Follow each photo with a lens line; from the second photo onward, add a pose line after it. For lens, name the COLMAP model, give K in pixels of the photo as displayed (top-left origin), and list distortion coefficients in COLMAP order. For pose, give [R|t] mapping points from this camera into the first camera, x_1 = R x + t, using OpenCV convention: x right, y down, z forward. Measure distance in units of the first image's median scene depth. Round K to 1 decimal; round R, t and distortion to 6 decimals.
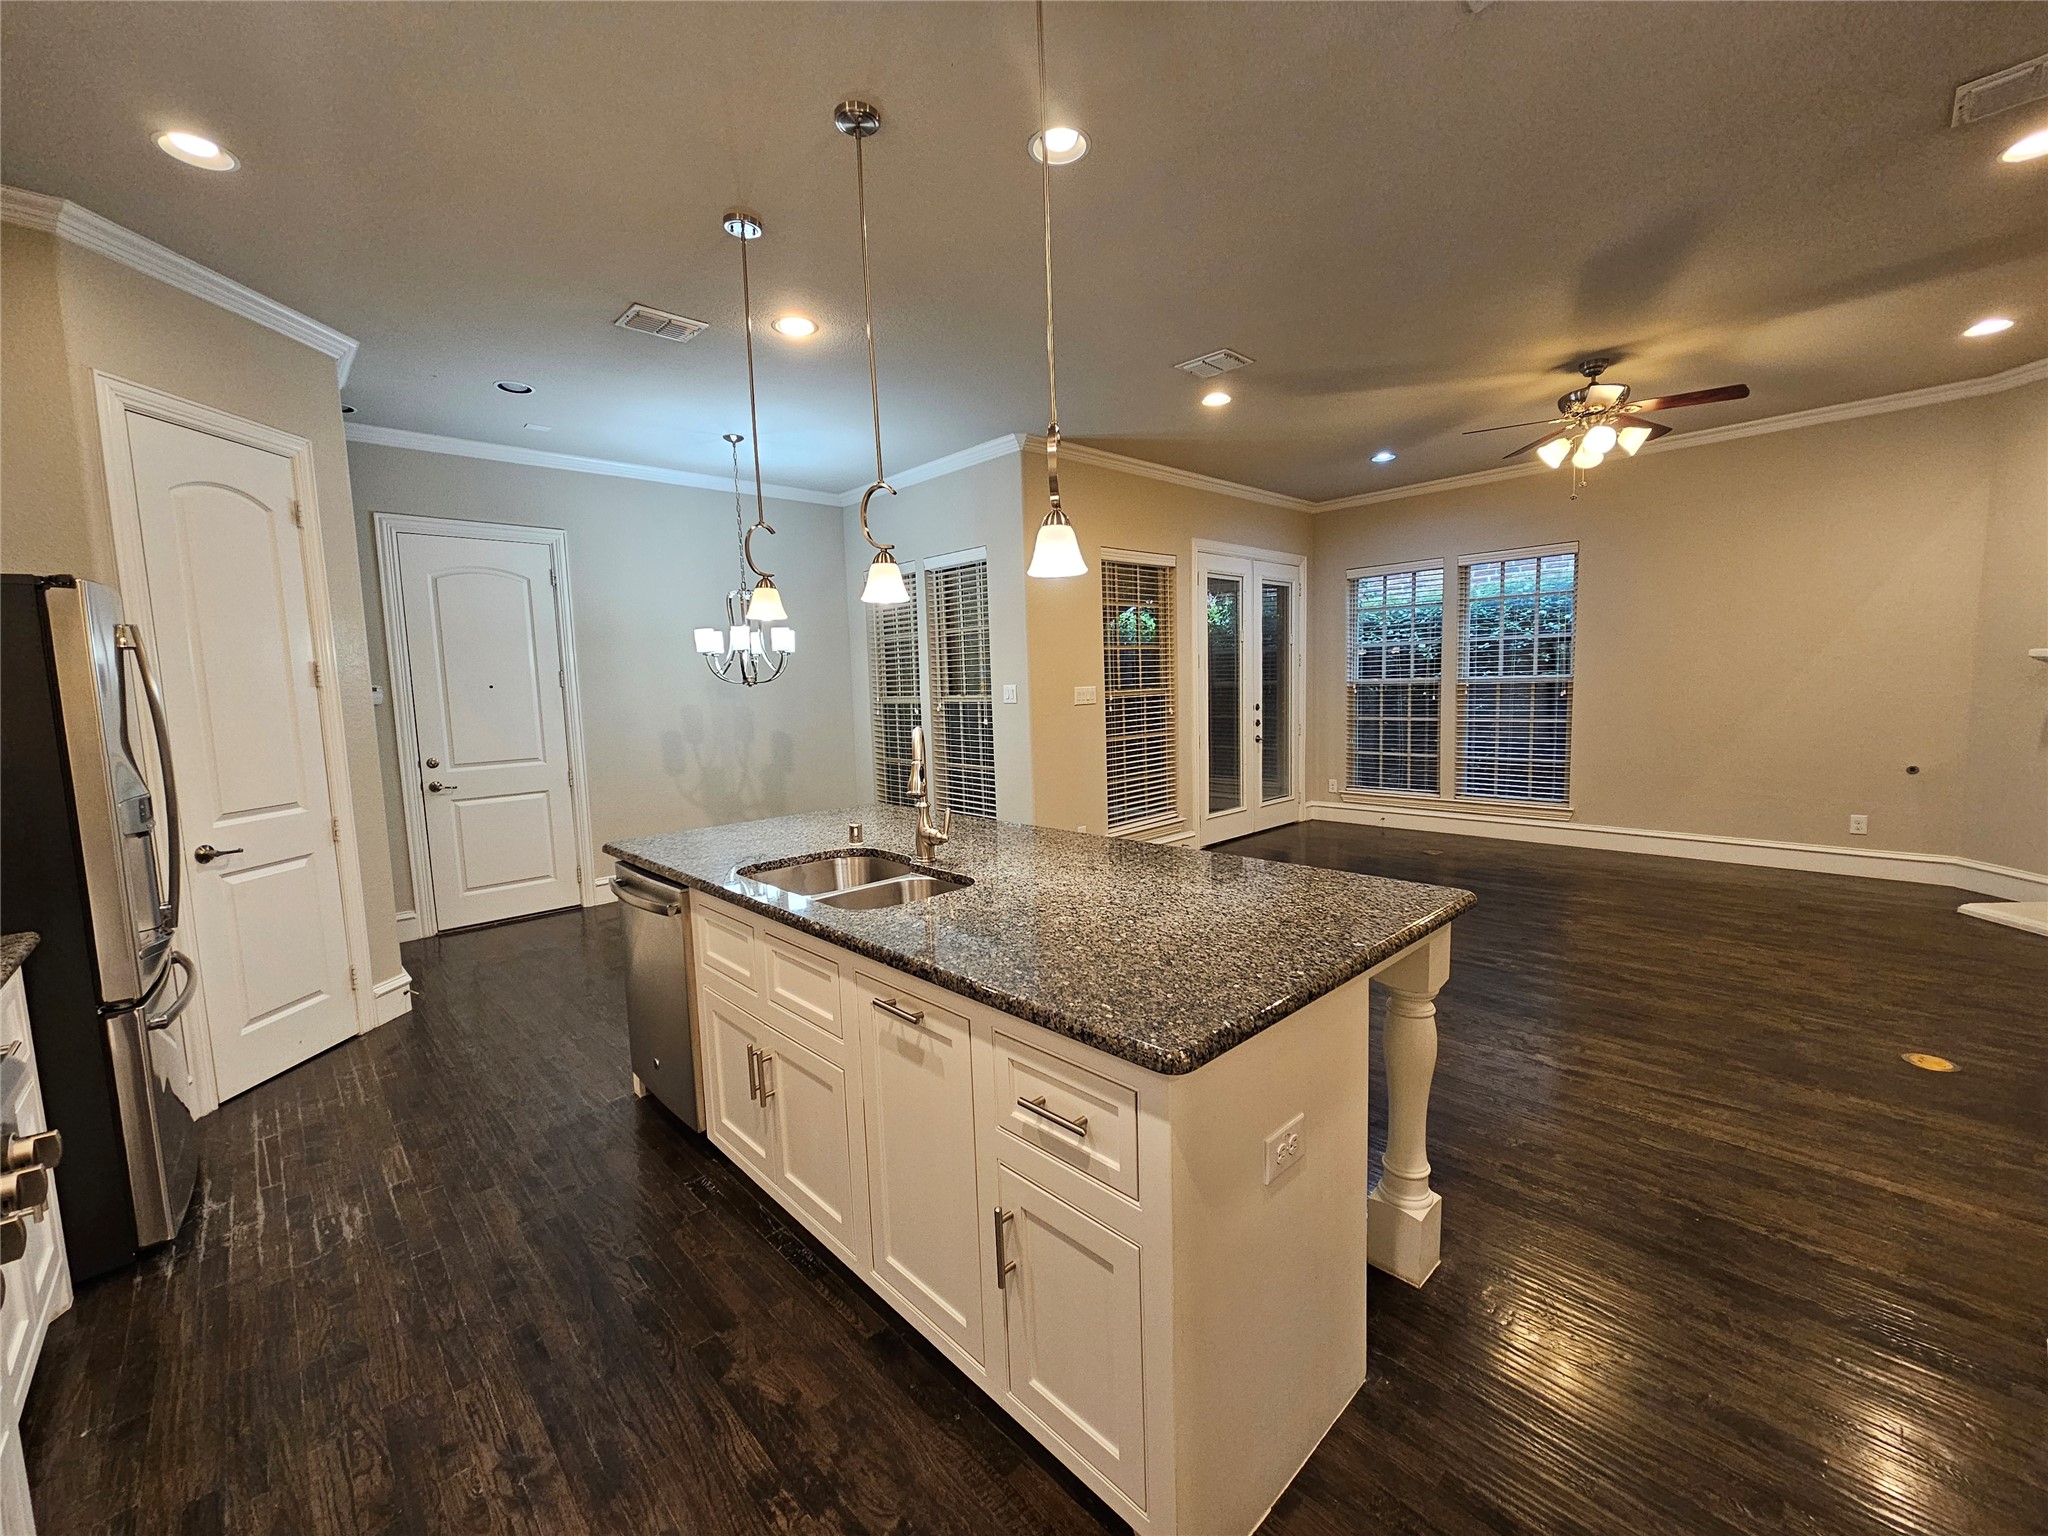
lens RADIAL K [[832.7, 0, 1034.0], [0, 832.7, 763.9], [0, 0, 1]] dist [-0.000524, -0.000560]
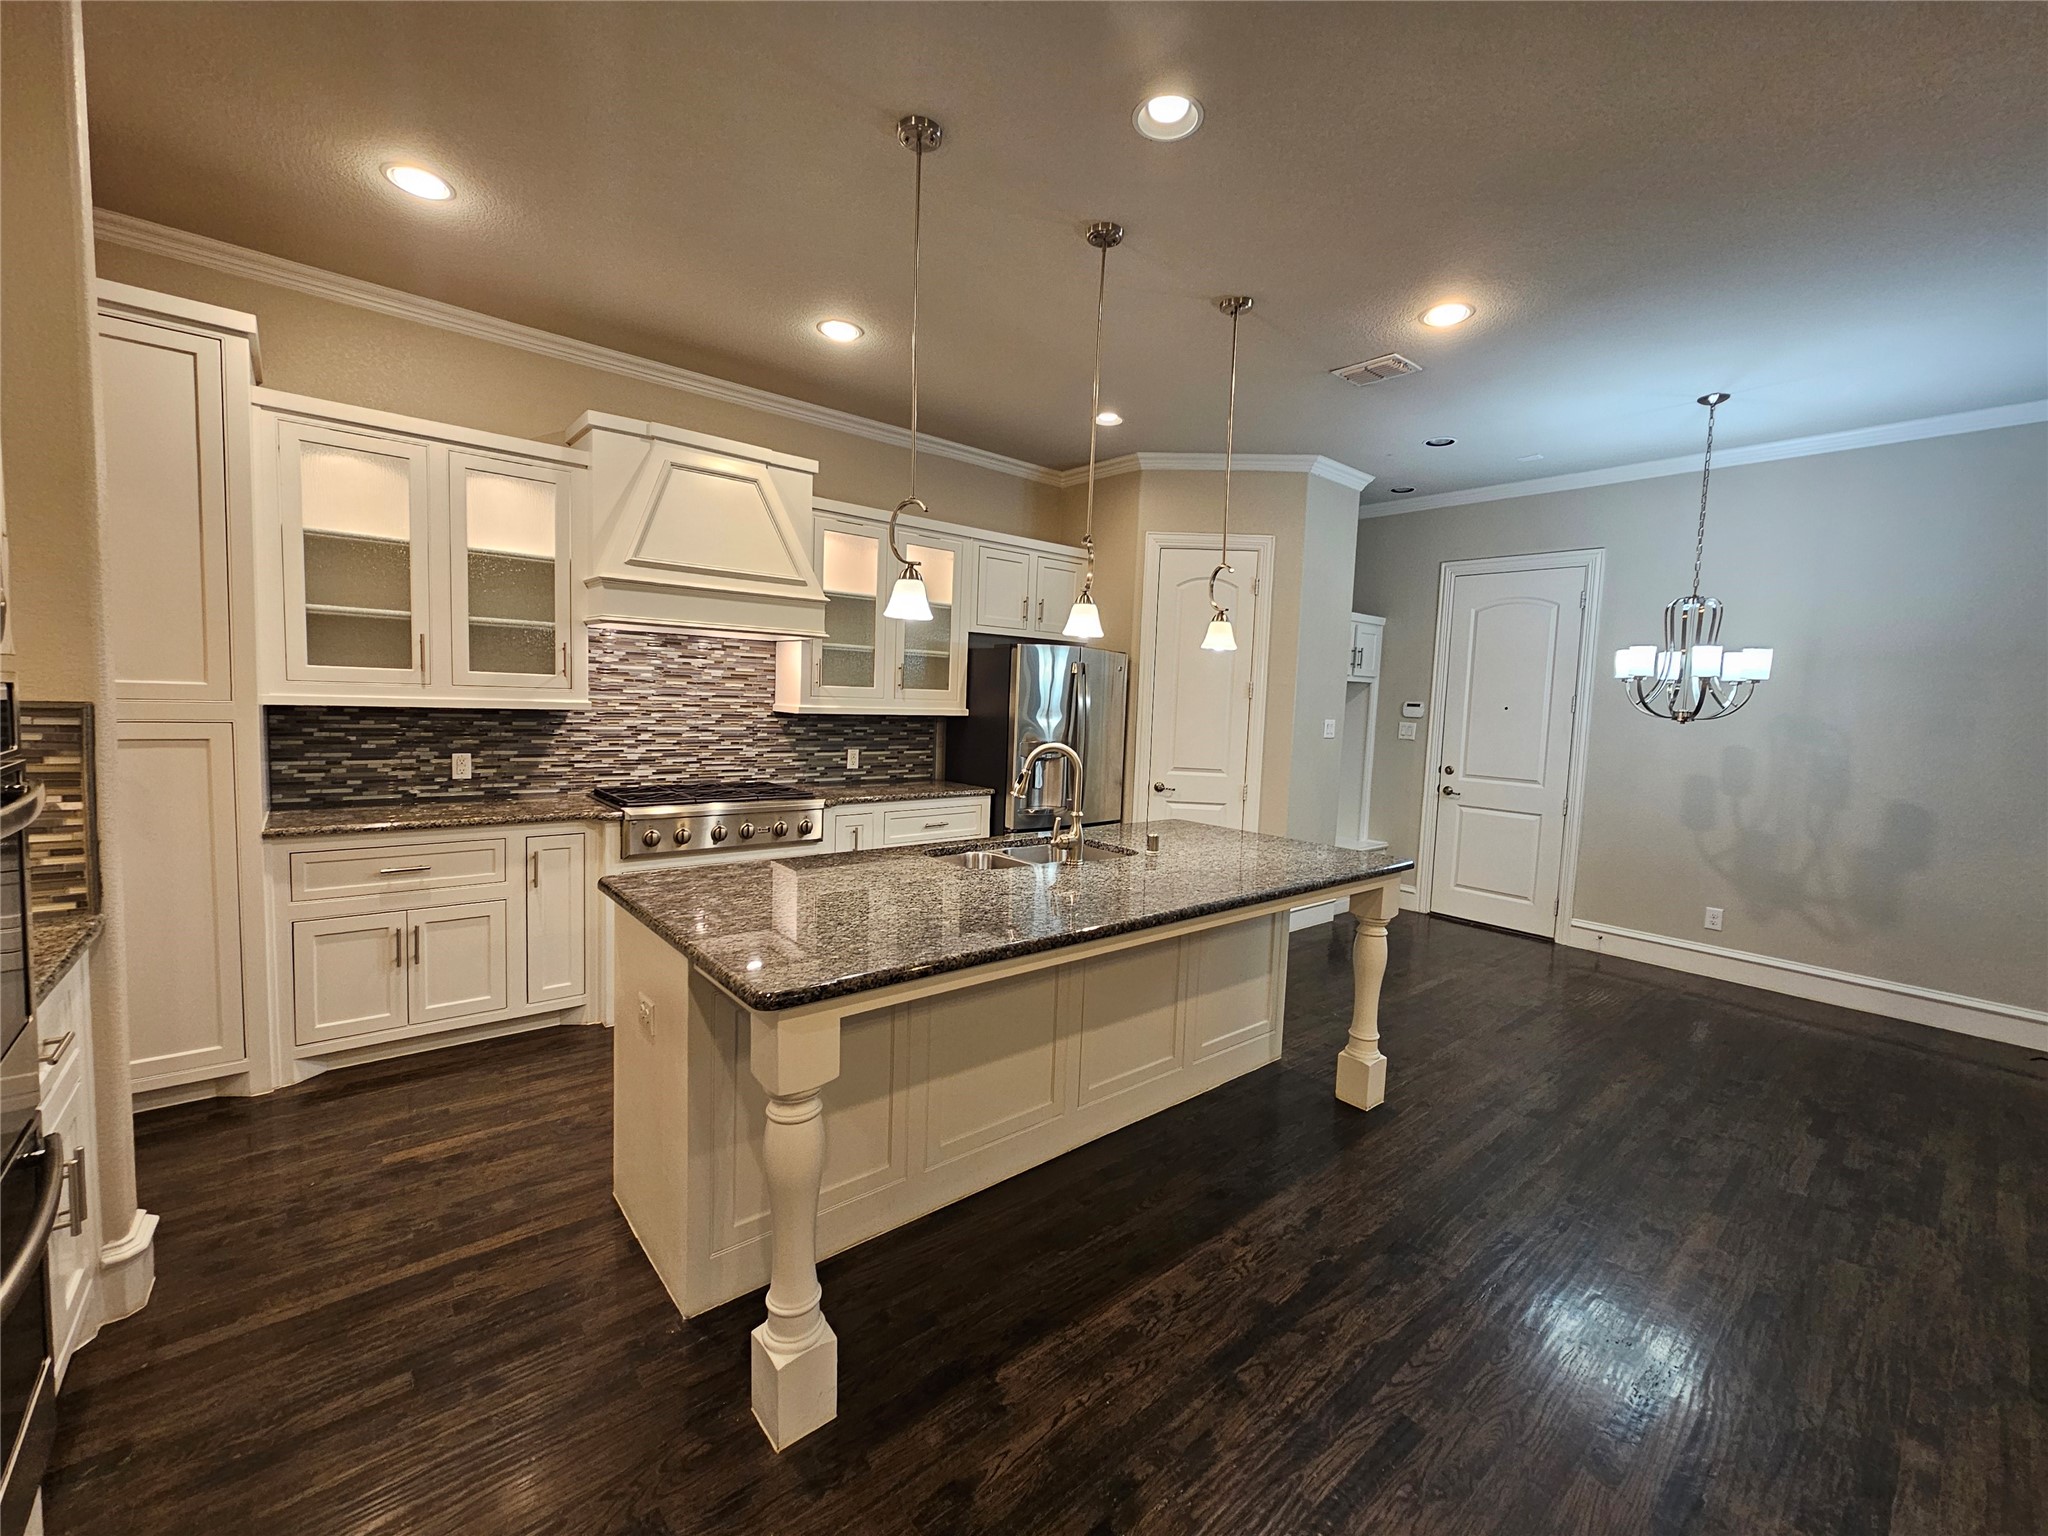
lens RADIAL K [[838.9, 0, 1036.4], [0, 838.9, 758.5], [0, 0, 1]] dist [-0.000522, -0.000186]
pose [[-0.053976, 0.104370, -0.993073, 0.866512], [-0.135095, 0.984615, 0.110824, -0.125938], [0.989361, 0.140141, -0.039046, 0.853817]]
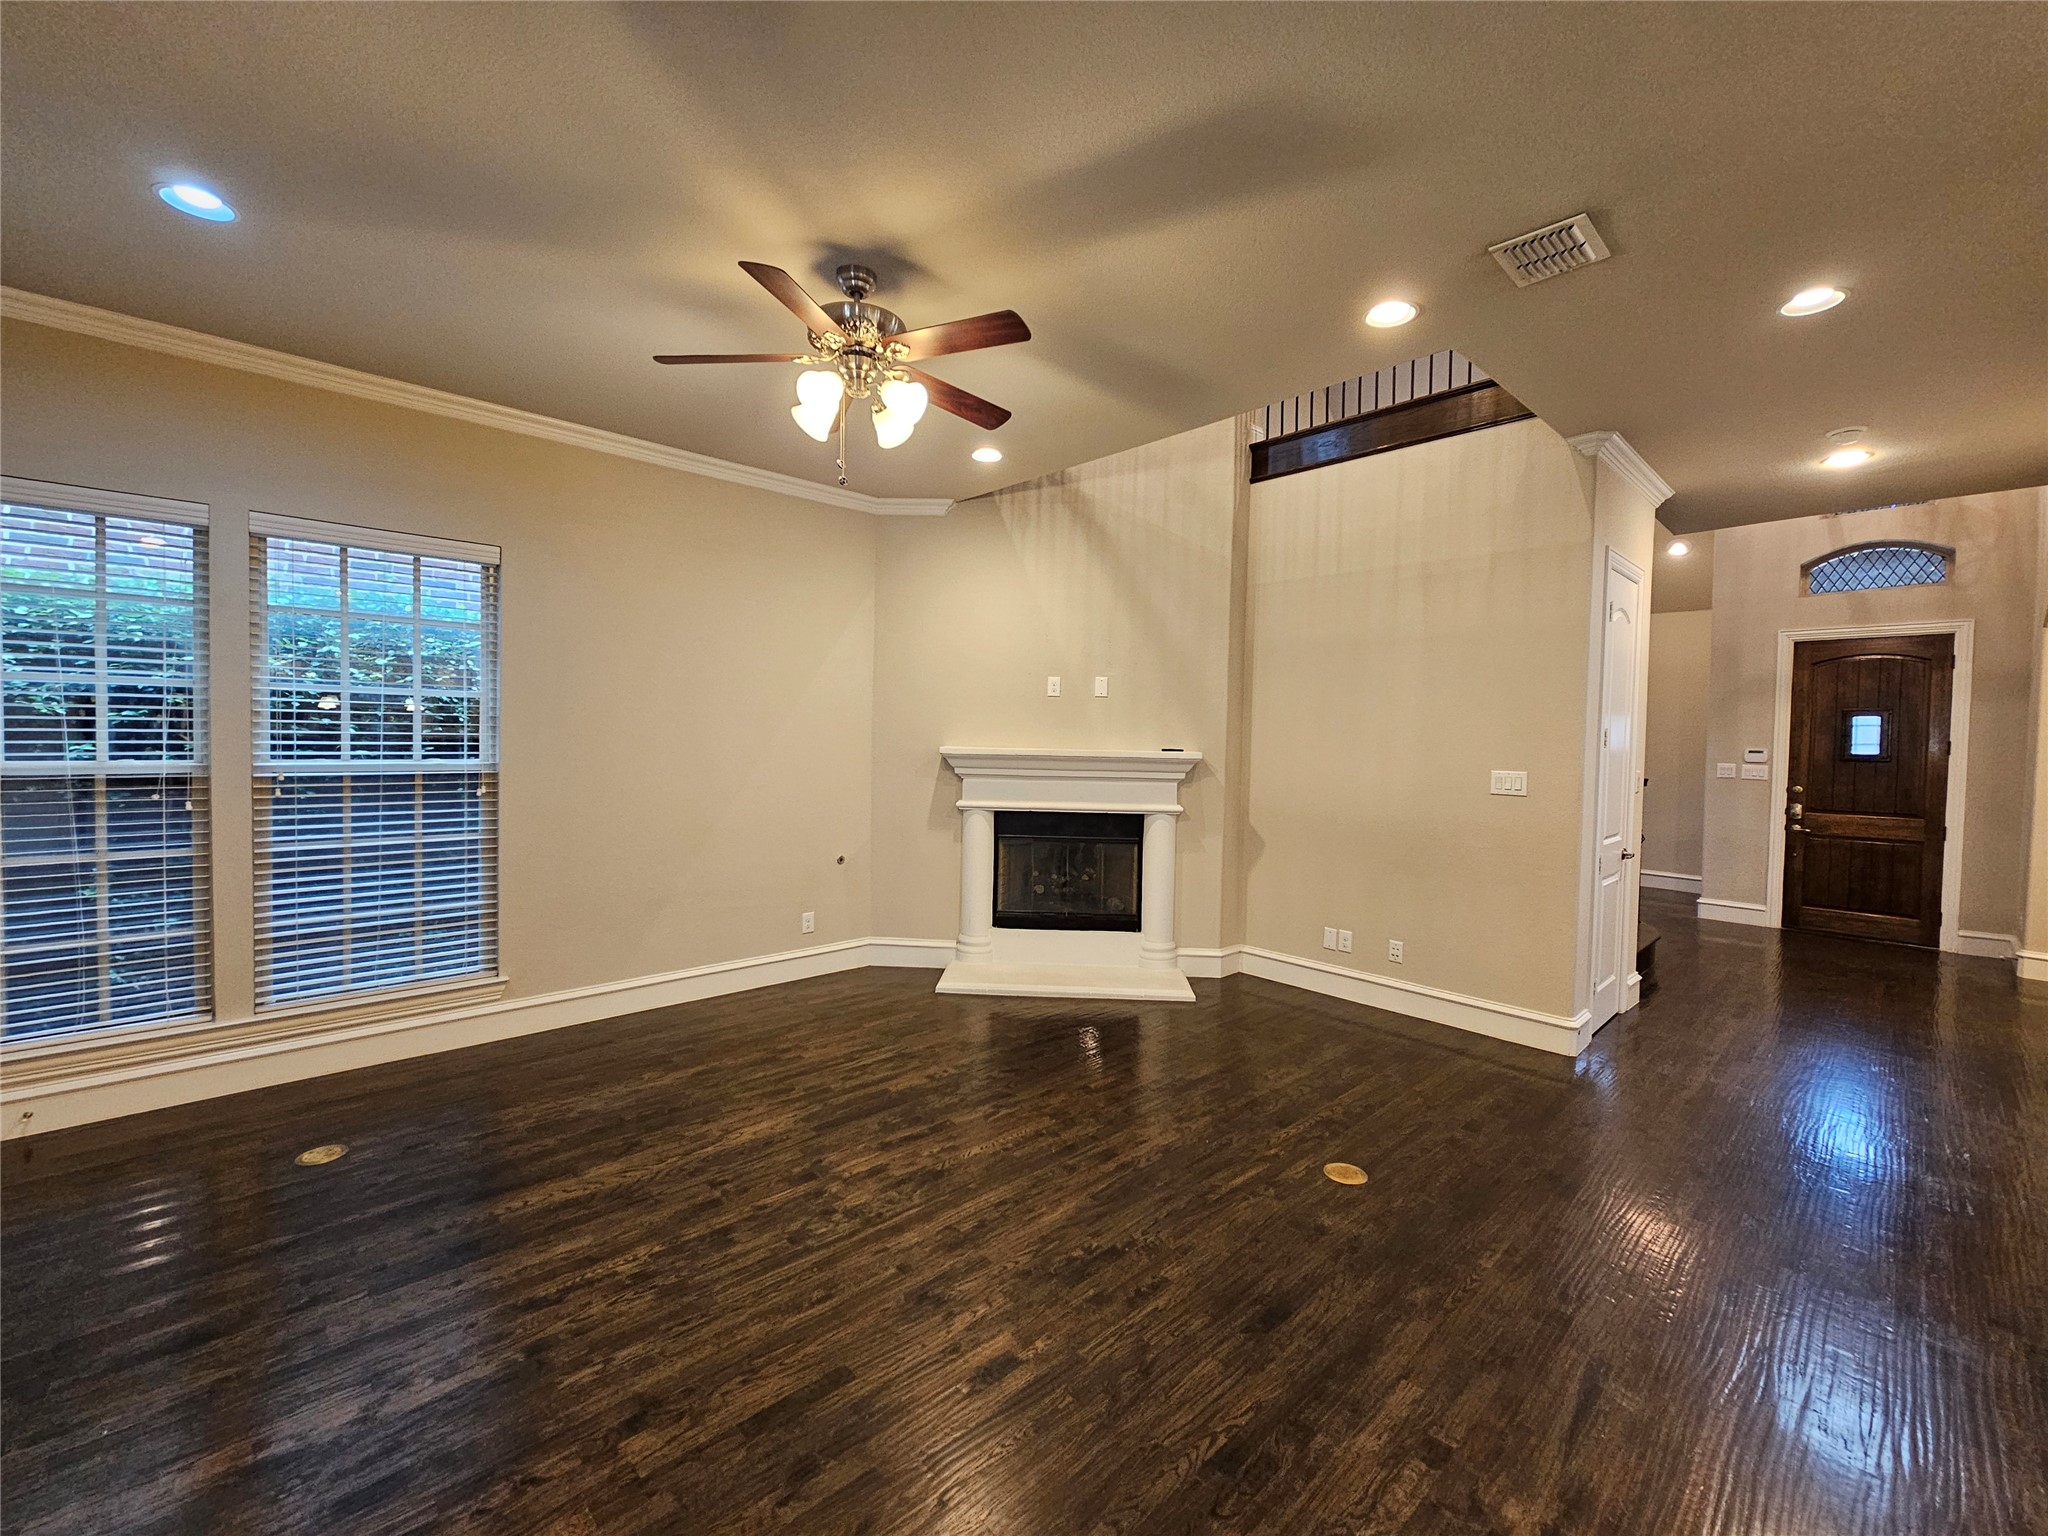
lens RADIAL K [[832.7, 0, 1034.0], [0, 832.7, 763.9], [0, 0, 1]] dist [-0.000524, -0.000560]
pose [[0.007418, -0.000843, 0.999972, 0.083818], [0.080896, 0.996722, 0.000240, -0.168392], [-0.996695, 0.080892, 0.007462, 1.391874]]
